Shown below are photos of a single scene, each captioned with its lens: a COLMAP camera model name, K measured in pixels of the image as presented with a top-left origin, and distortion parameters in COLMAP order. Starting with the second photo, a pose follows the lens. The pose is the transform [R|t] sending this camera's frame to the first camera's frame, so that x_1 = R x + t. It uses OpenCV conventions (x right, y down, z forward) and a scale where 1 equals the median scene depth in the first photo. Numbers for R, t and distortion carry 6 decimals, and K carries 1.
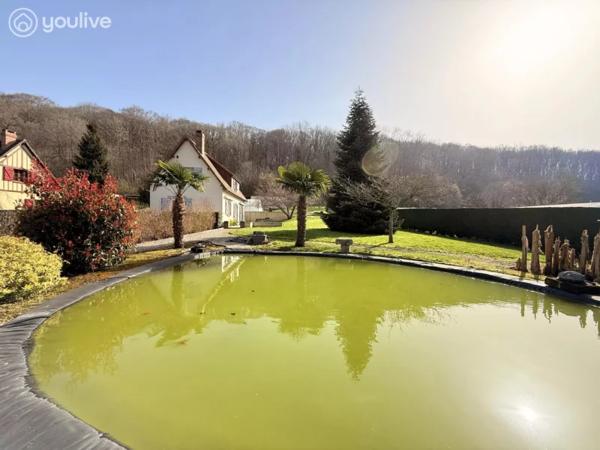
lens RADIAL K [[242.1, 0, 298.4], [0, 242.1, 224.4], [0, 0, 1]] dist [0.013655, -0.000534]
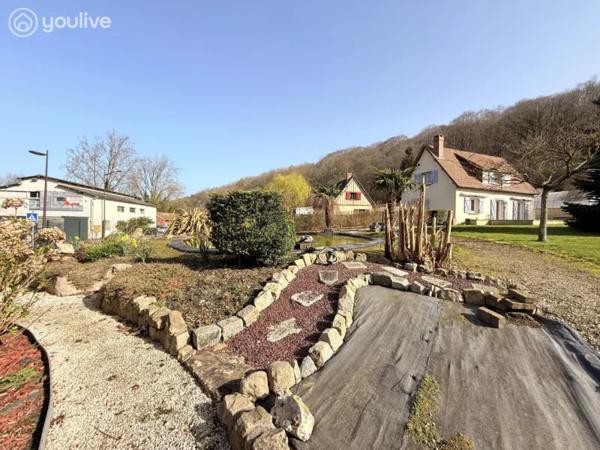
lens RADIAL K [[242.1, 0, 298.8], [0, 242.1, 224.9], [0, 0, 1]] dist [0.013655, -0.000534]
pose [[0.320278, 0.001348, -0.947323, 0.199848], [-0.013519, 0.999904, -0.003147, 0.009712], [0.947227, 0.013815, 0.320265, 0.042182]]
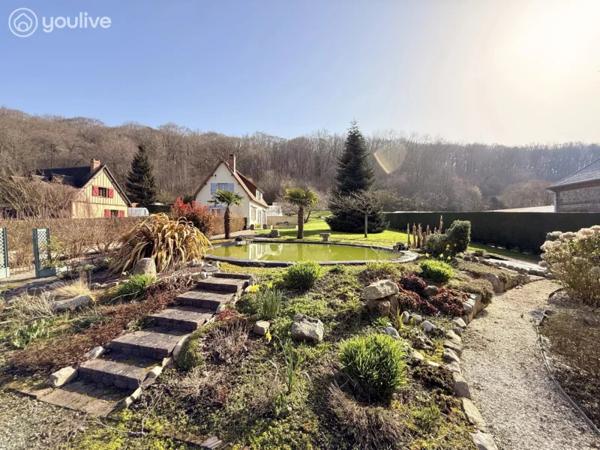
lens RADIAL K [[242.1, 0, 298.9], [0, 242.1, 223.7], [0, 0, 1]] dist [0.013655, -0.000534]
pose [[0.995840, -0.009516, -0.090619, 0.028394], [0.007761, 0.999776, -0.019697, 0.004388], [0.090786, 0.018912, 0.995691, -0.114276]]
